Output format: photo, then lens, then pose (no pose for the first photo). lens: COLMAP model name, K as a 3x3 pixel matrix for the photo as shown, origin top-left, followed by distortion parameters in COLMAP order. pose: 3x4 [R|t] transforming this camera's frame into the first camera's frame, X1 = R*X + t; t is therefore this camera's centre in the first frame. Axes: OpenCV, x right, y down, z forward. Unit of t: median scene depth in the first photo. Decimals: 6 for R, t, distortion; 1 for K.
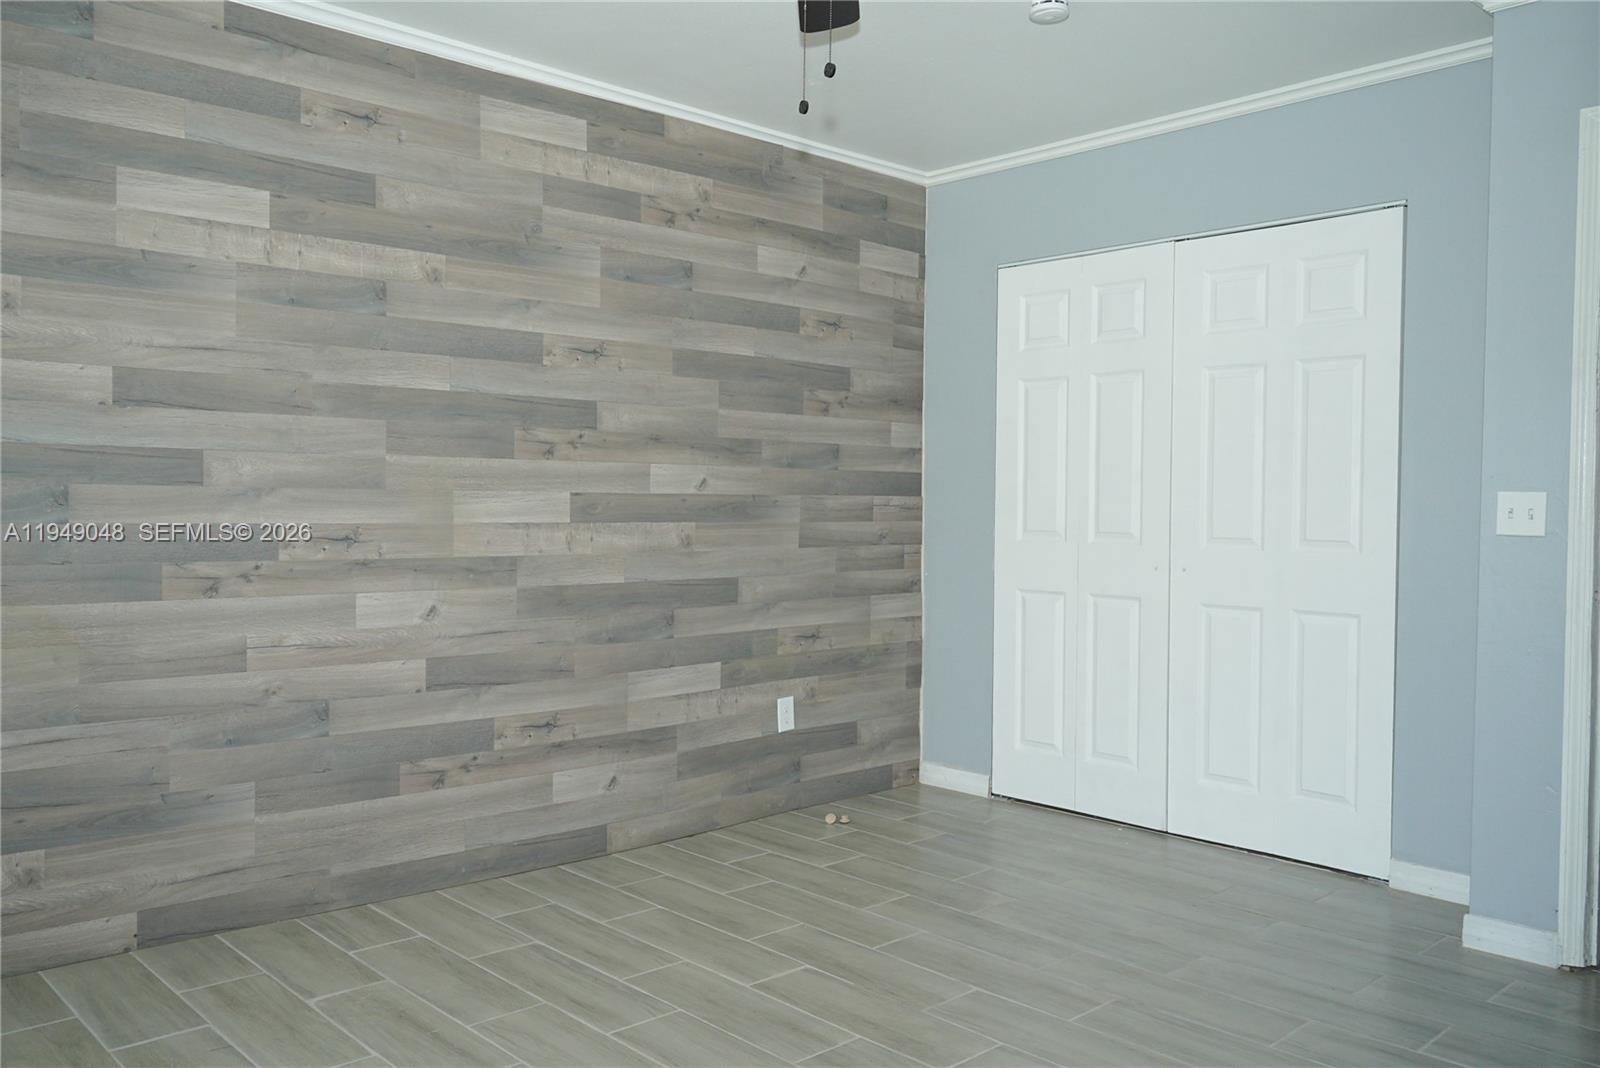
lens RADIAL K [[1288.1, 0, 799.3], [0, 1288.1, 533.3], [0, 0, 1]] dist [0.010984, 0.004403]
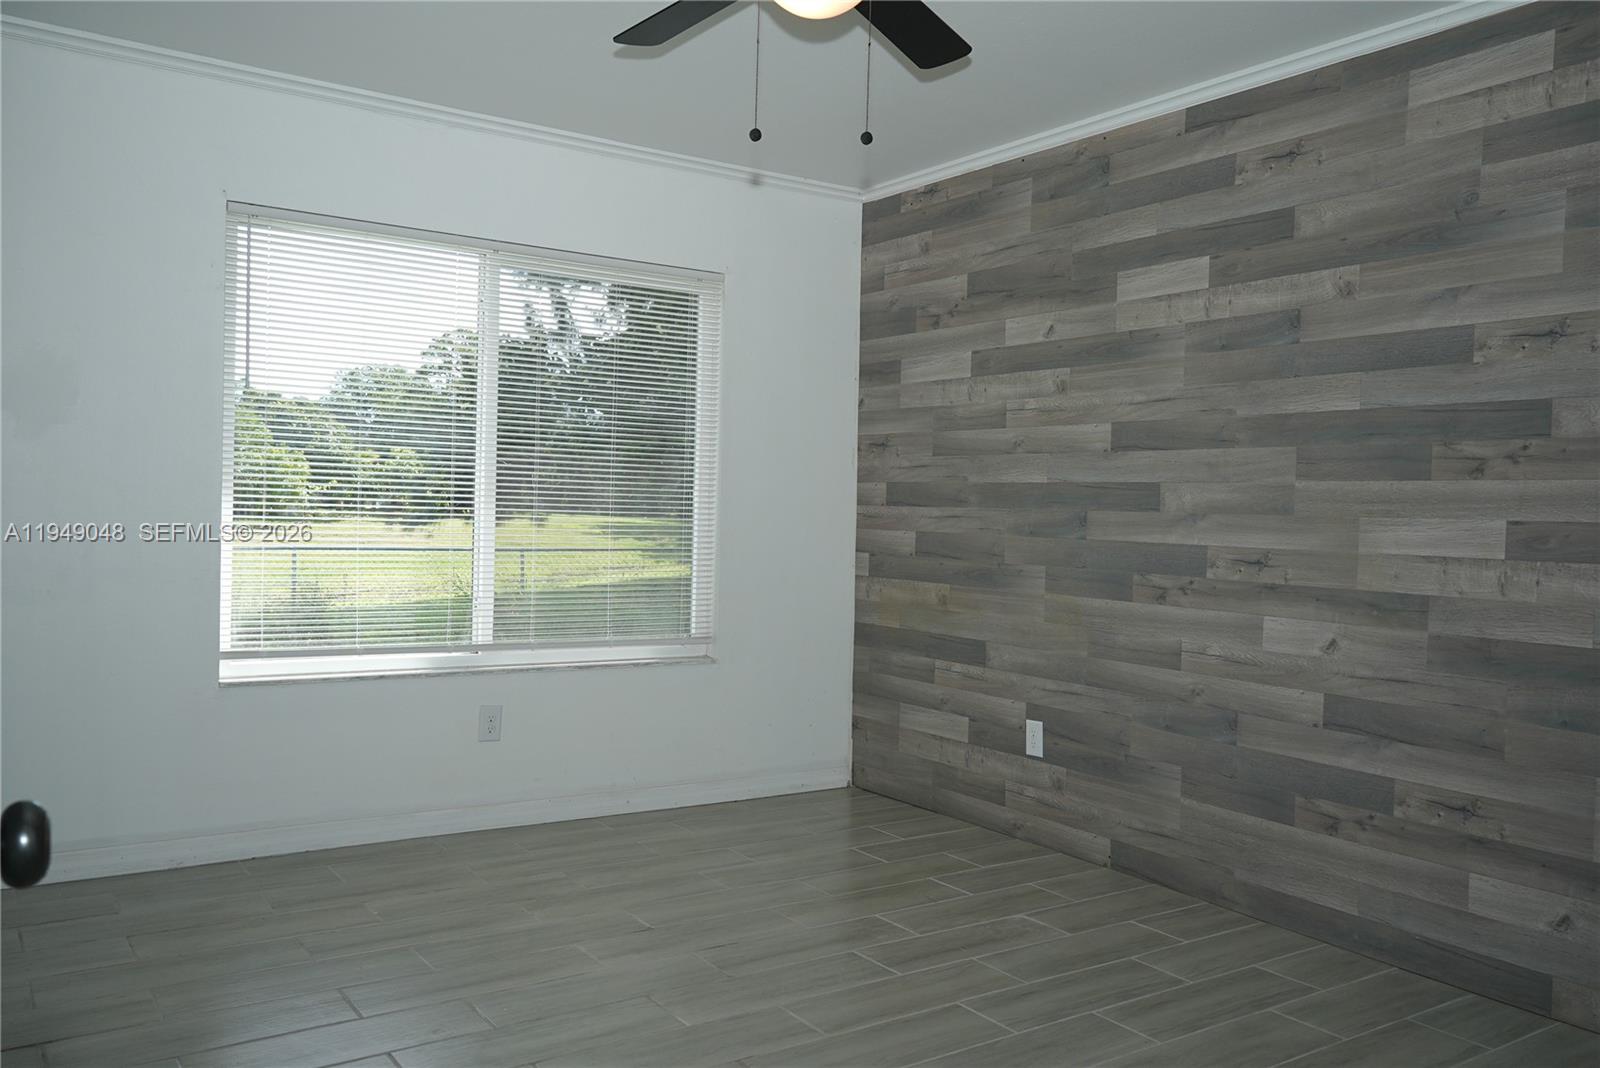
lens RADIAL K [[1288.1, 0, 792.6], [0, 1288.1, 532.4], [0, 0, 1]] dist [0.010984, 0.004403]
pose [[-0.151151, 0.003389, -0.988505, 0.731454], [-0.052776, 0.998540, 0.011494, -0.012196], [0.987101, 0.053907, -0.150751, 0.771353]]
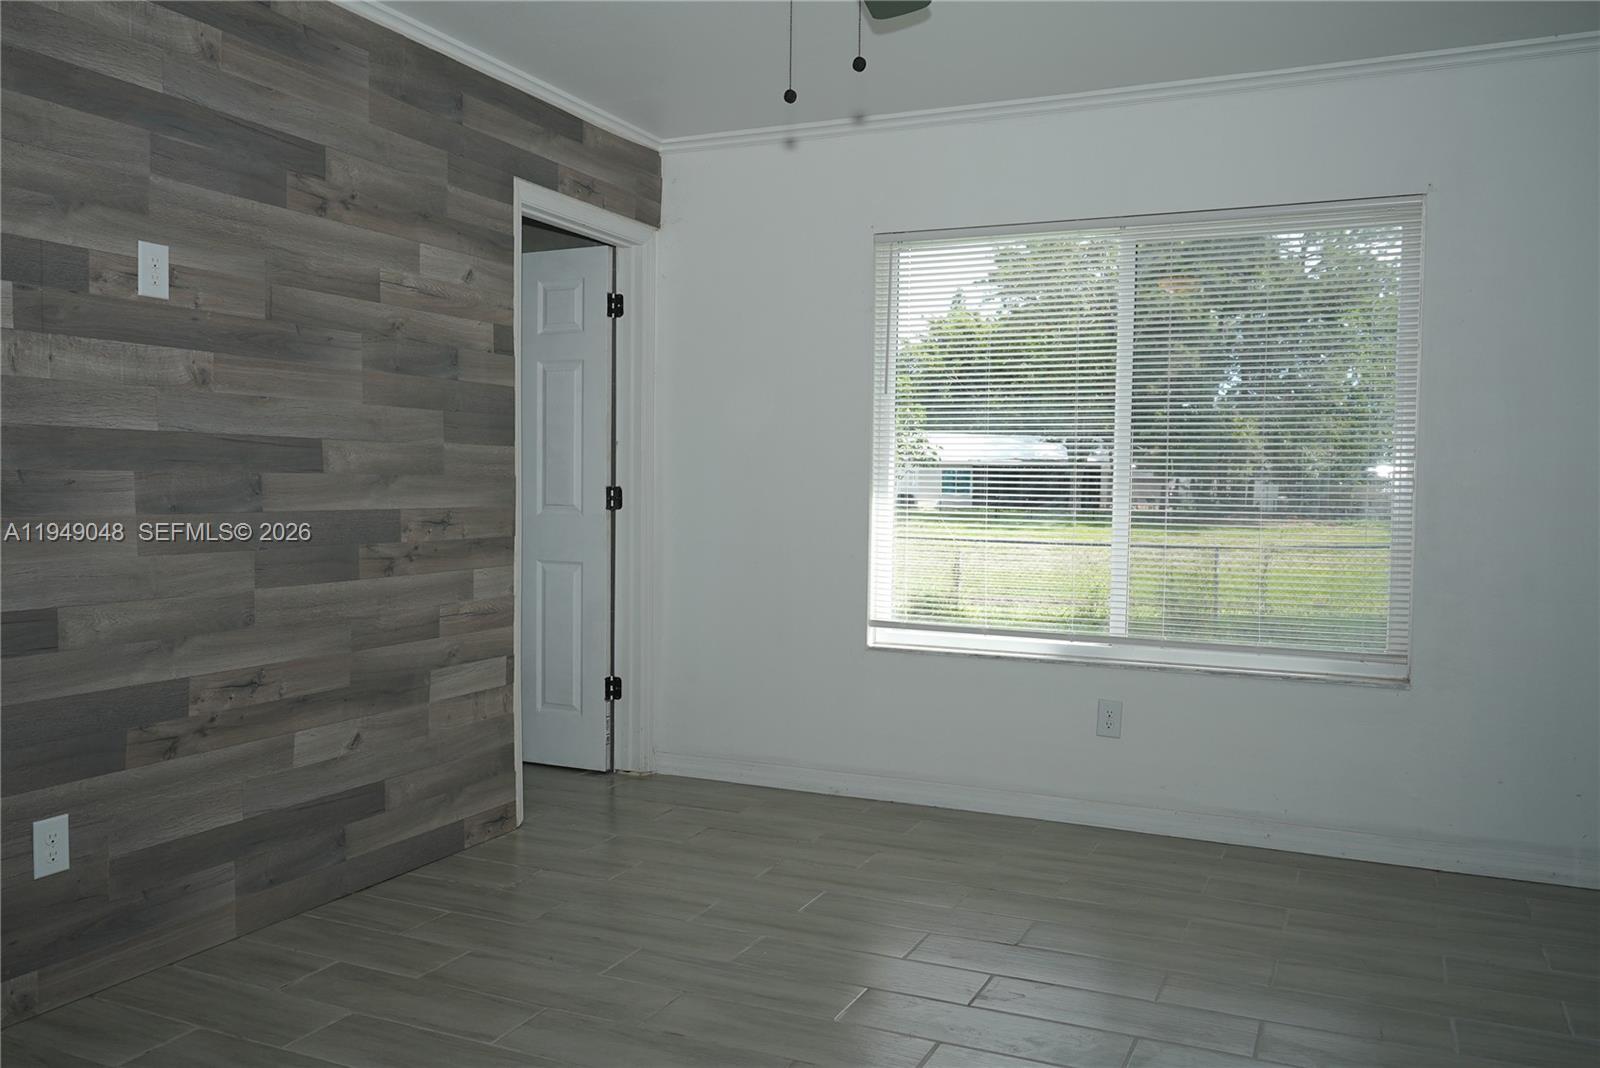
lens RADIAL K [[1288.1, 0, 796.7], [0, 1288.1, 535.0], [0, 0, 1]] dist [0.010984, 0.004403]
pose [[-0.920903, -0.005599, -0.389752, -0.321738], [-0.031635, 0.997672, 0.060416, -0.059312], [0.388507, 0.067967, -0.918936, 1.973256]]
